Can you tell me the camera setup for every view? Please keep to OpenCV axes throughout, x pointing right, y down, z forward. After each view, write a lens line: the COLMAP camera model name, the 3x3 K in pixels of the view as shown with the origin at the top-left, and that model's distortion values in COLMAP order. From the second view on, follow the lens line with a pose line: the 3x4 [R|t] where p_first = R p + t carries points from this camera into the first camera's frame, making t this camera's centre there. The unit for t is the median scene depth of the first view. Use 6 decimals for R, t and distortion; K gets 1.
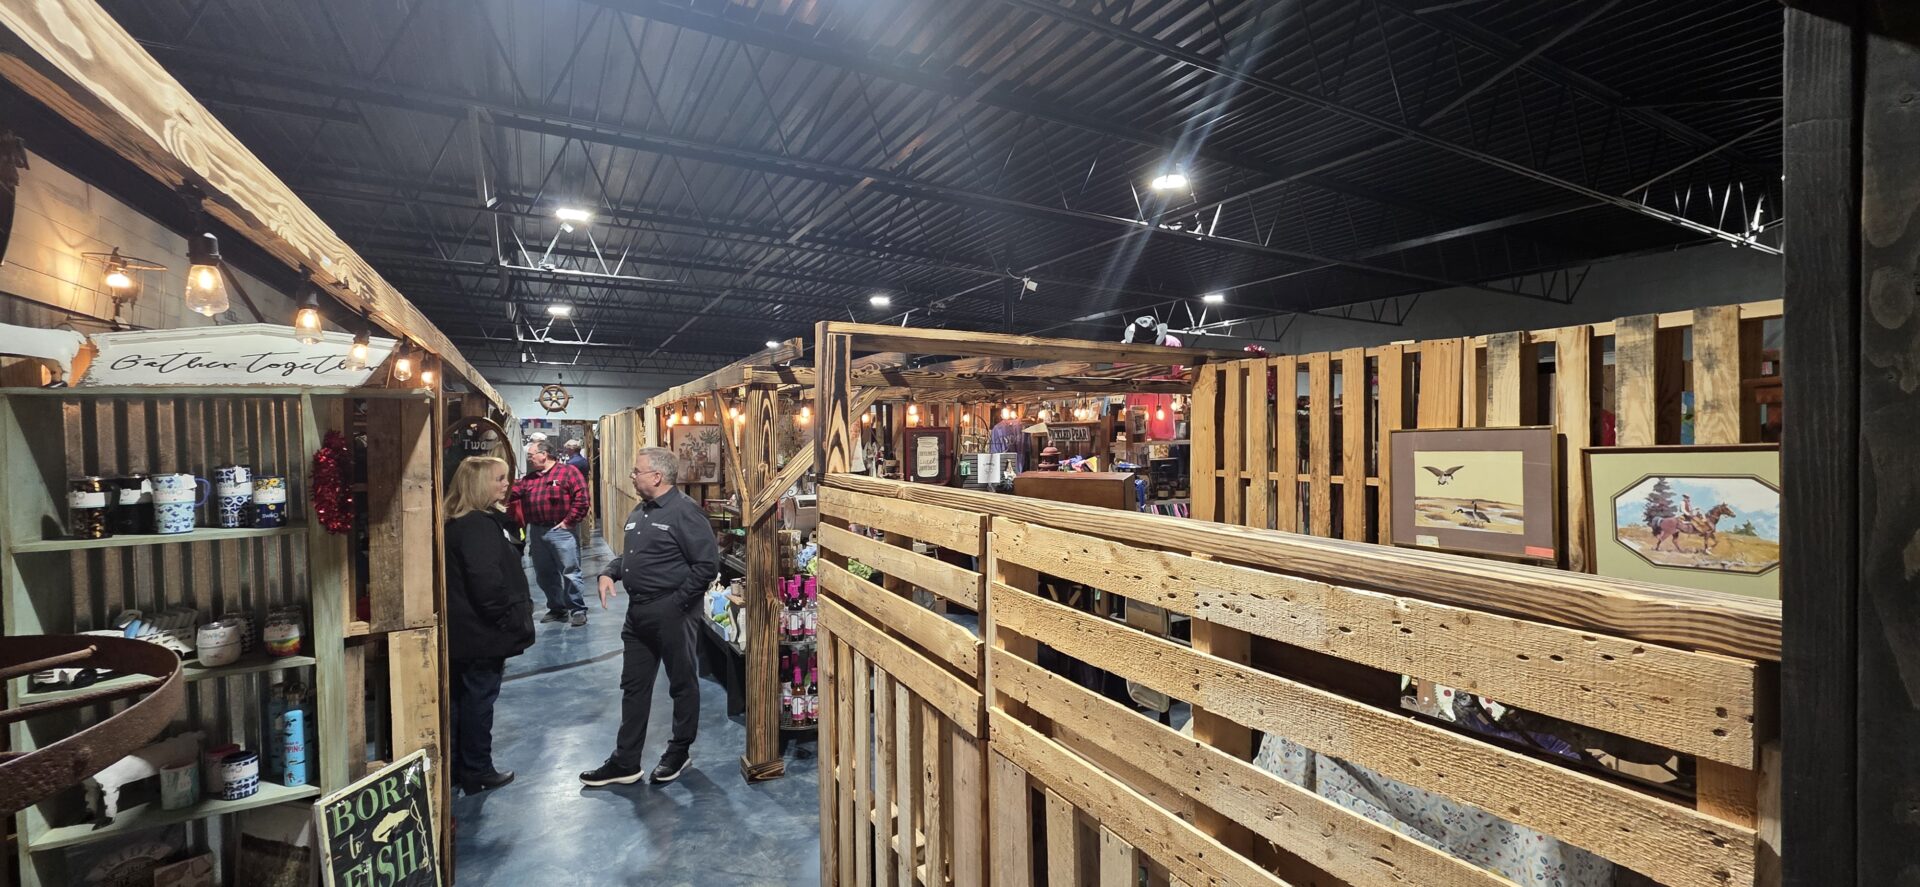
lens RADIAL K [[758.8, 0, 959.6], [0, 758.8, 450.1], [0, 0, 1]] dist [0.005139, -0.001439]
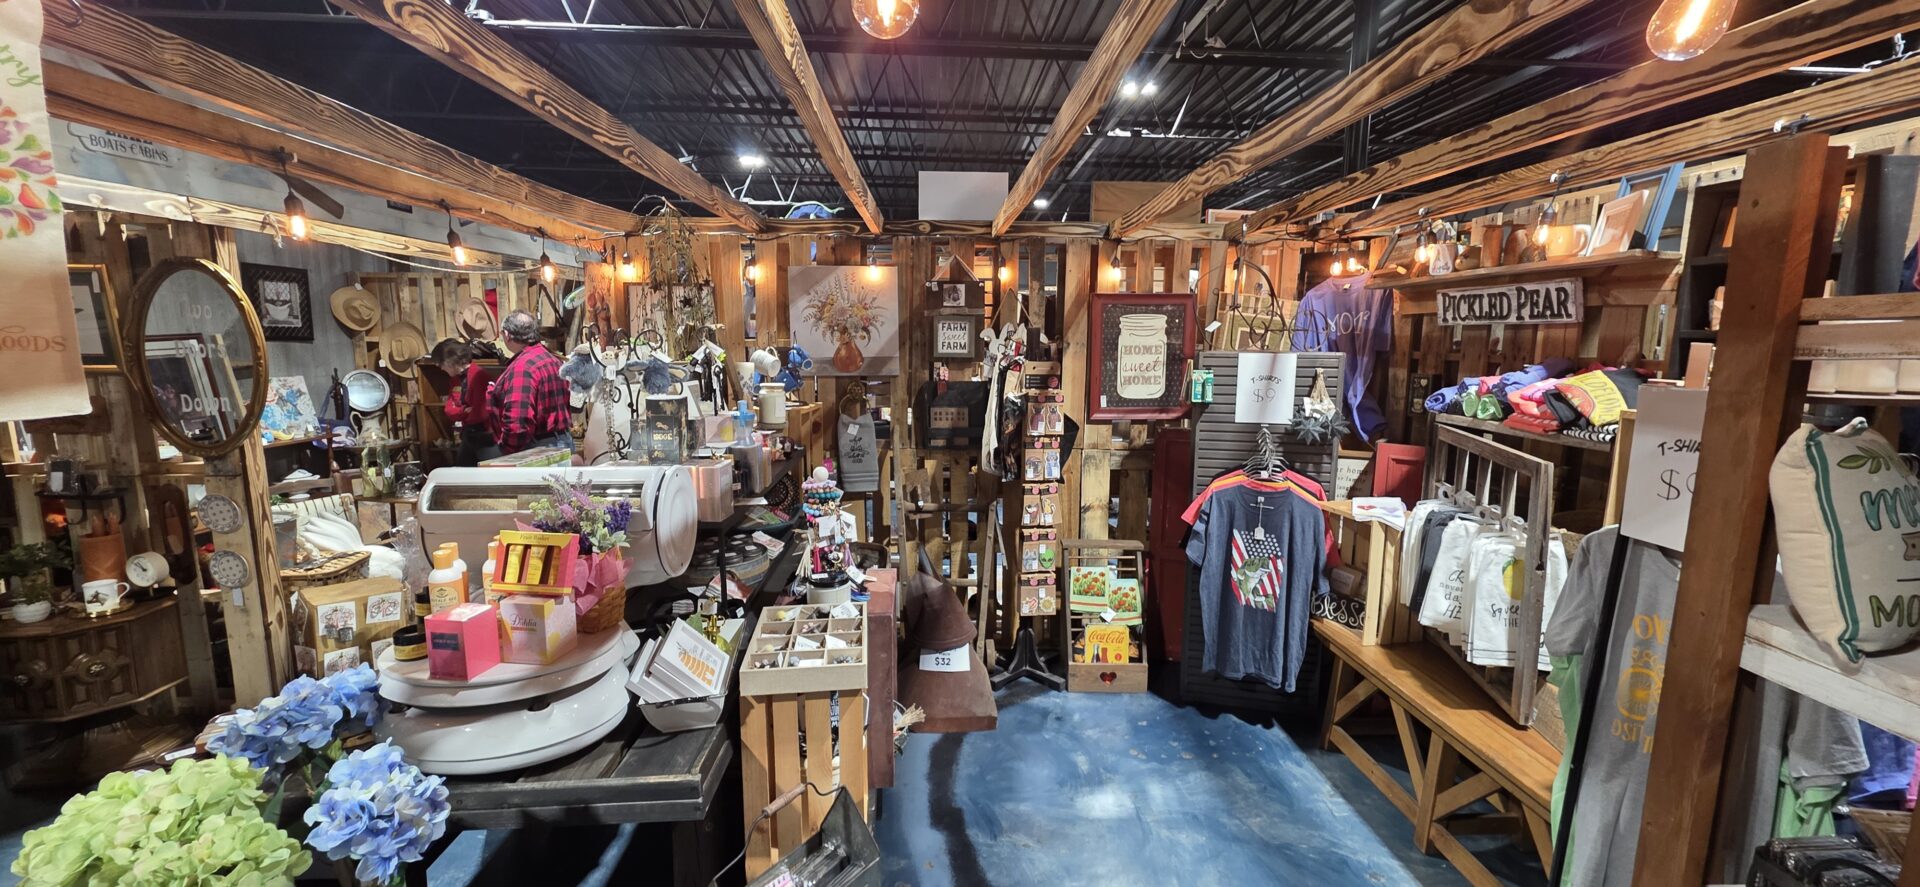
lens RADIAL K [[758.8, 0, 969.7], [0, 758.8, 446.1], [0, 0, 1]] dist [0.005139, -0.001439]
pose [[0.898903, 0.077624, -0.431217, 0.075235], [-0.019728, 0.990354, 0.137152, 0.001213], [0.437704, -0.114779, 0.891763, 0.549373]]
